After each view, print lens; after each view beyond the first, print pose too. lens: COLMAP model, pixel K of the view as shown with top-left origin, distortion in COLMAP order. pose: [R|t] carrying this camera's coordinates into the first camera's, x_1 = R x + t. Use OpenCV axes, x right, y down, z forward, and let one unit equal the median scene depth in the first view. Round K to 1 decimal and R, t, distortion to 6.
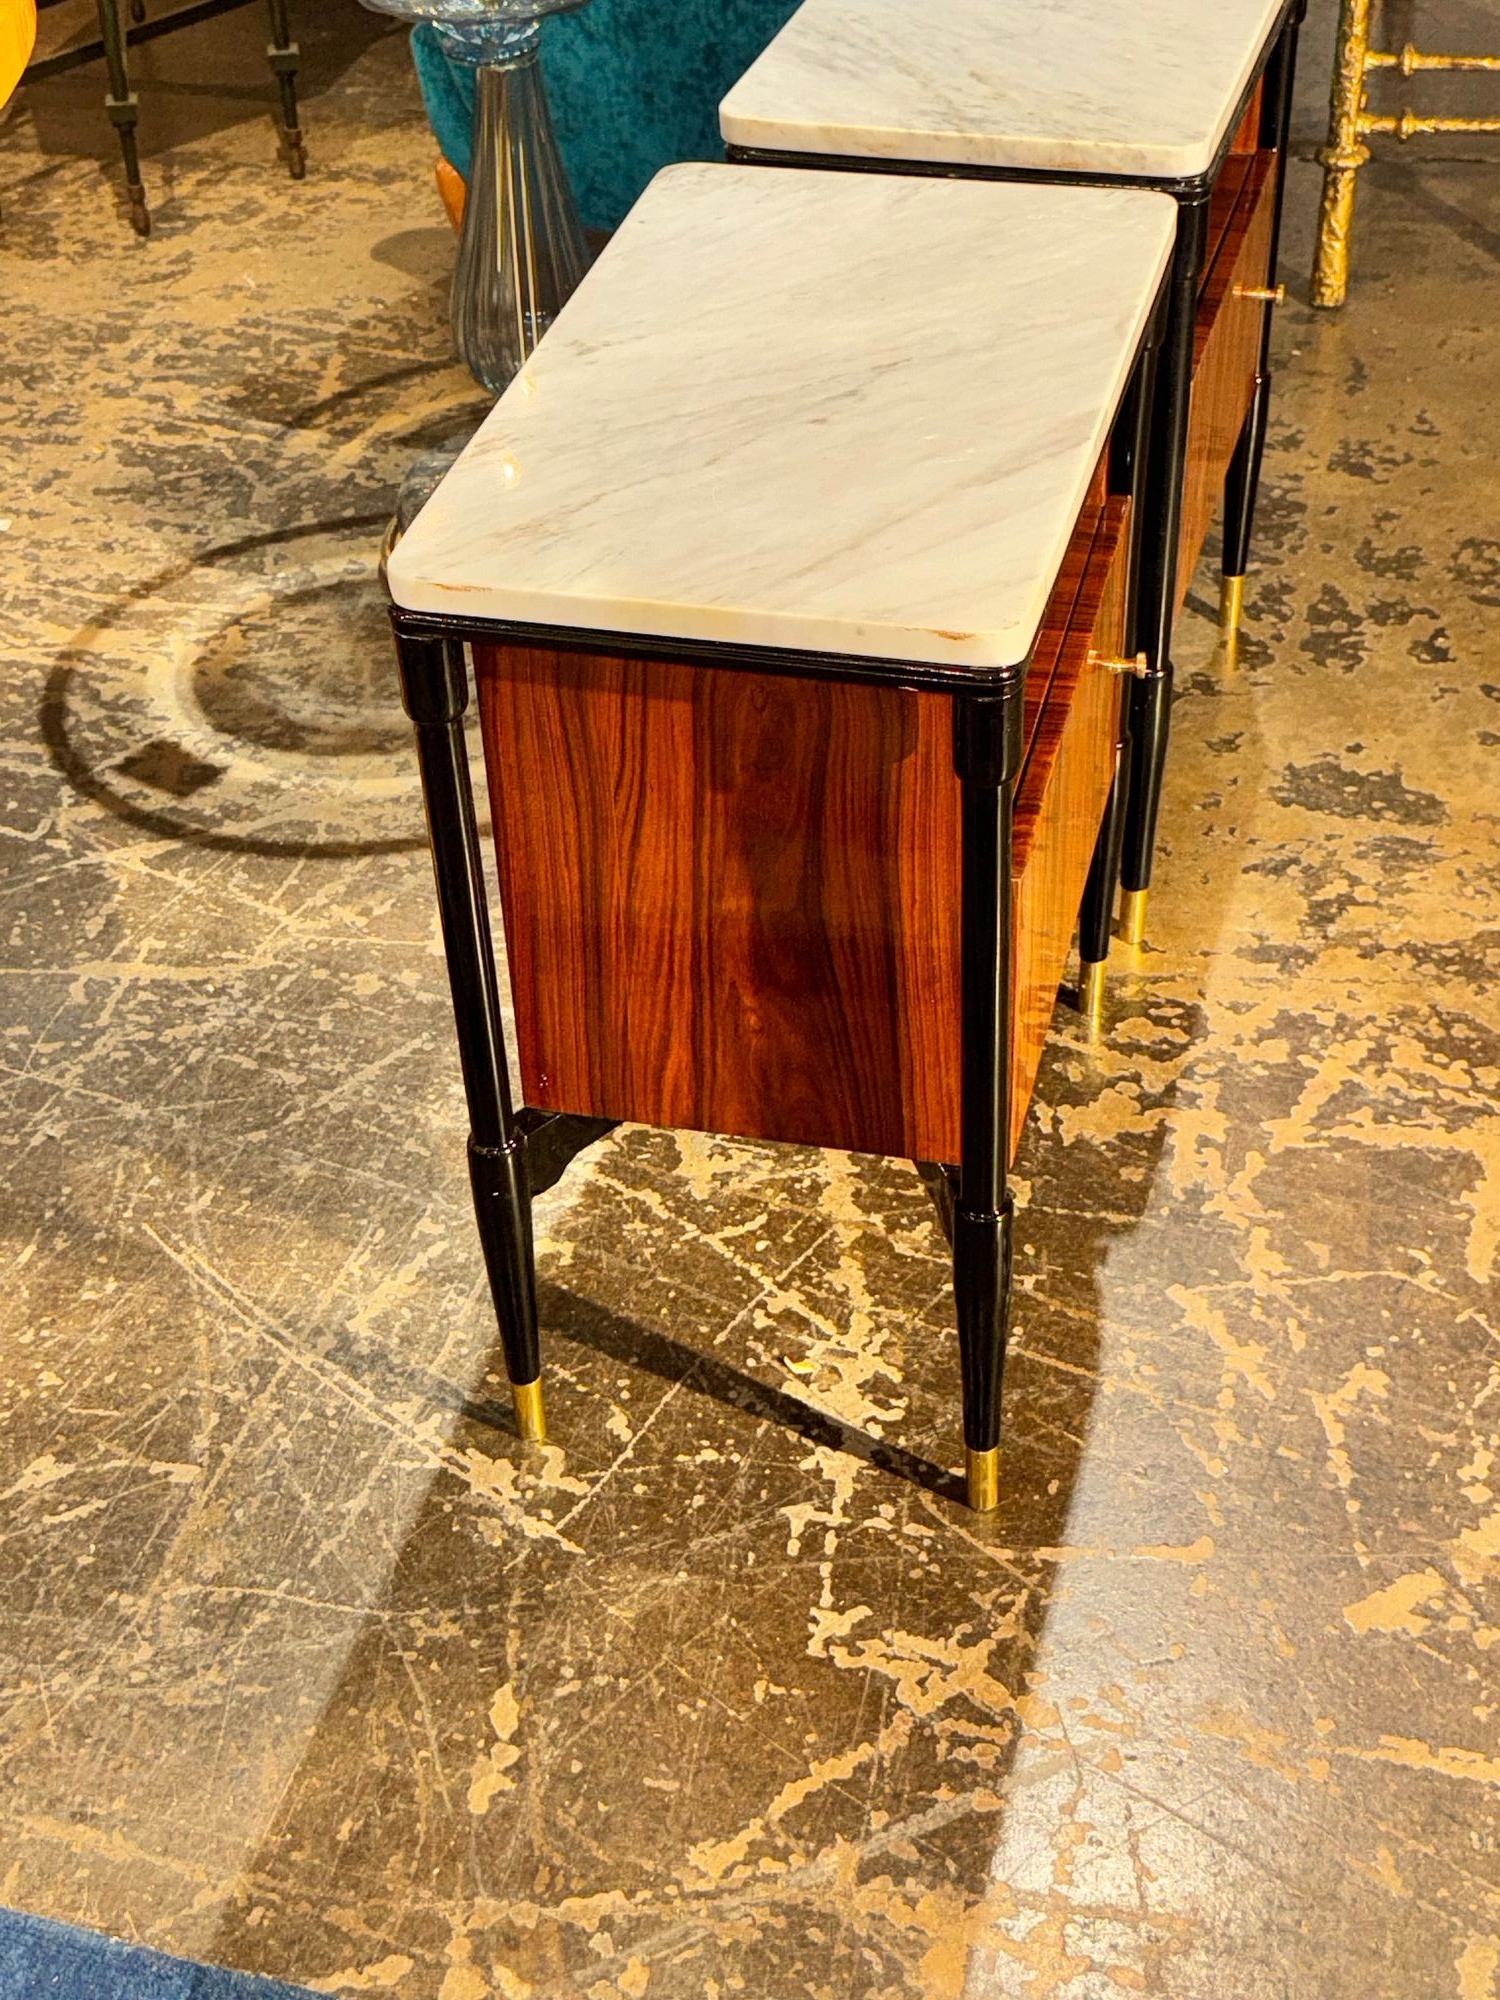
lens RADIAL K [[2777.4, 0, 750.7], [0, 2777.4, 968.0], [0, 0, 1]] dist [0.160323, 0.000000]
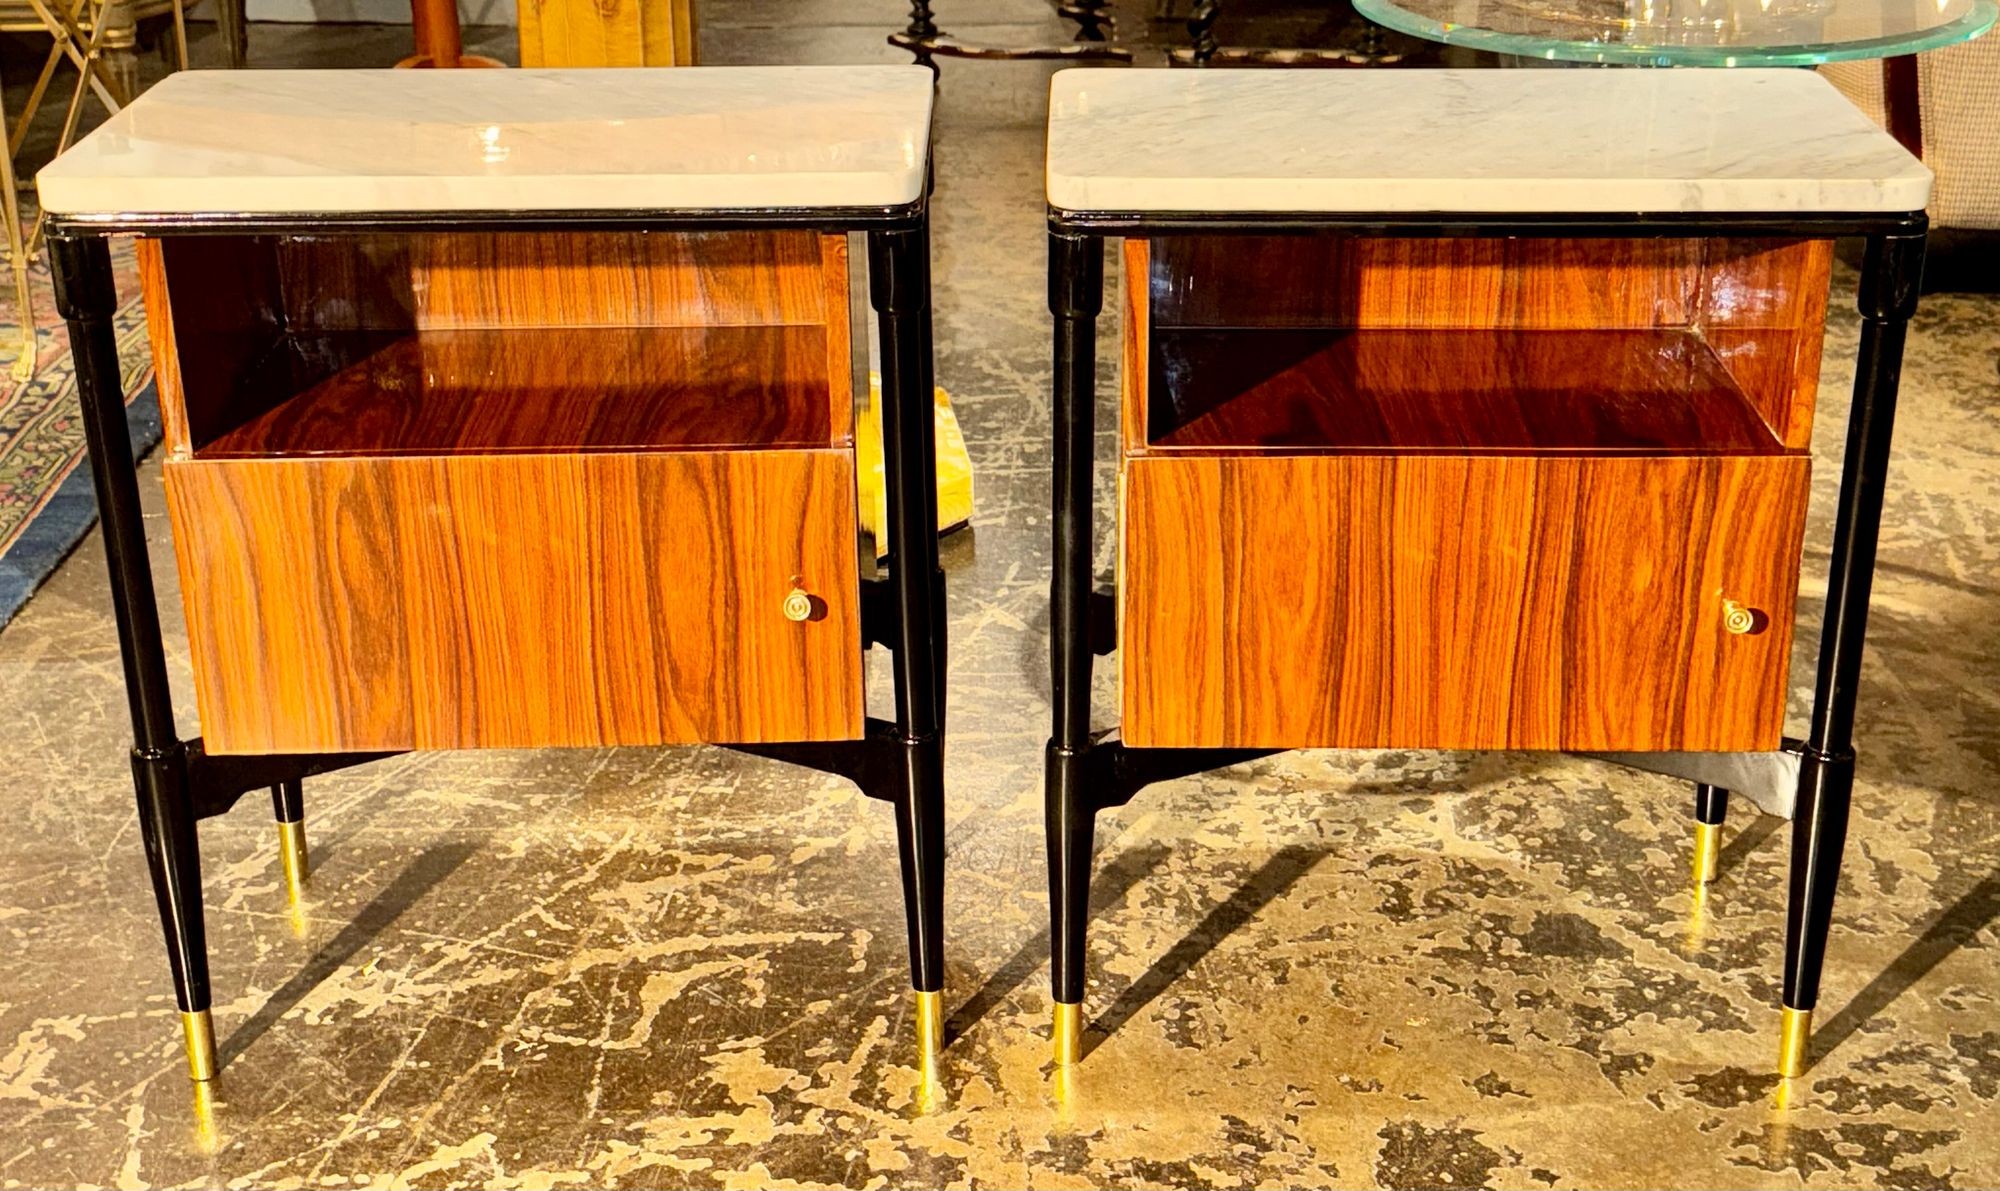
lens RADIAL K [[2758.7, 0, 1036.3], [0, 2758.7, 611.1], [0, 0, 1]] dist [0.130474, 0.000000]
pose [[0.265962, 0.398719, -0.877660, 0.972964], [-0.584129, 0.790923, 0.182302, -0.319341], [0.766849, 0.464182, 0.443259, 0.605134]]
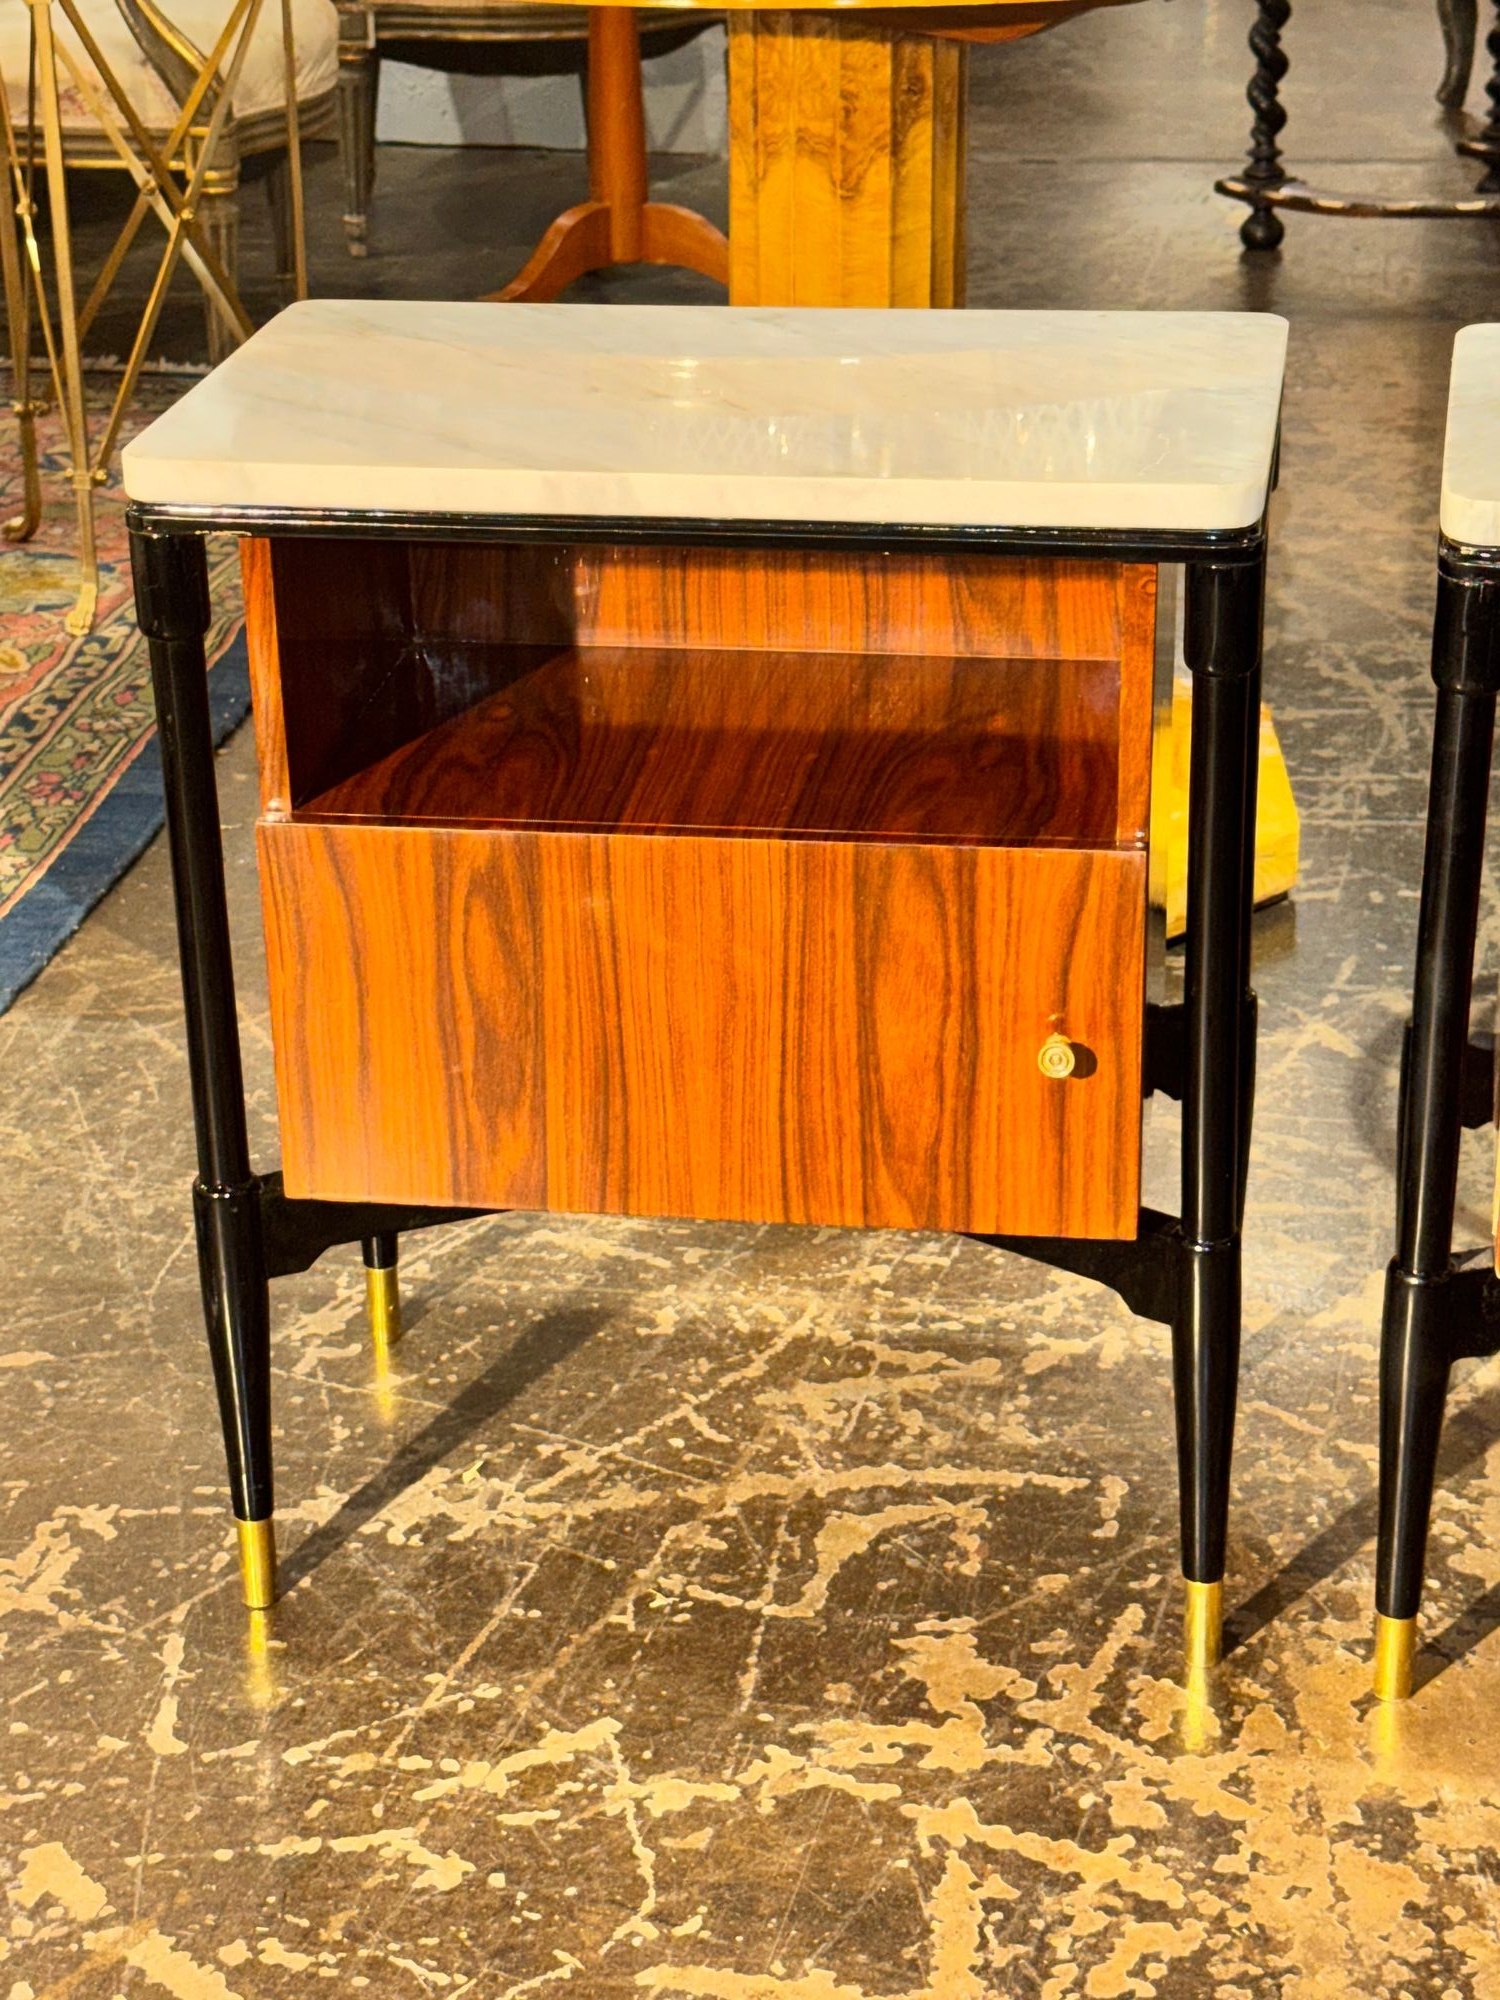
lens RADIAL K [[3722.8, 0, 747.0], [0, 3722.8, 993.8], [0, 0, 1]] dist [0.158459, 0.000000]
pose [[0.096828, 0.430478, -0.897392, 0.953685], [-0.592152, 0.749613, 0.295696, -0.345209], [0.799988, 0.502761, 0.327493, 0.580890]]
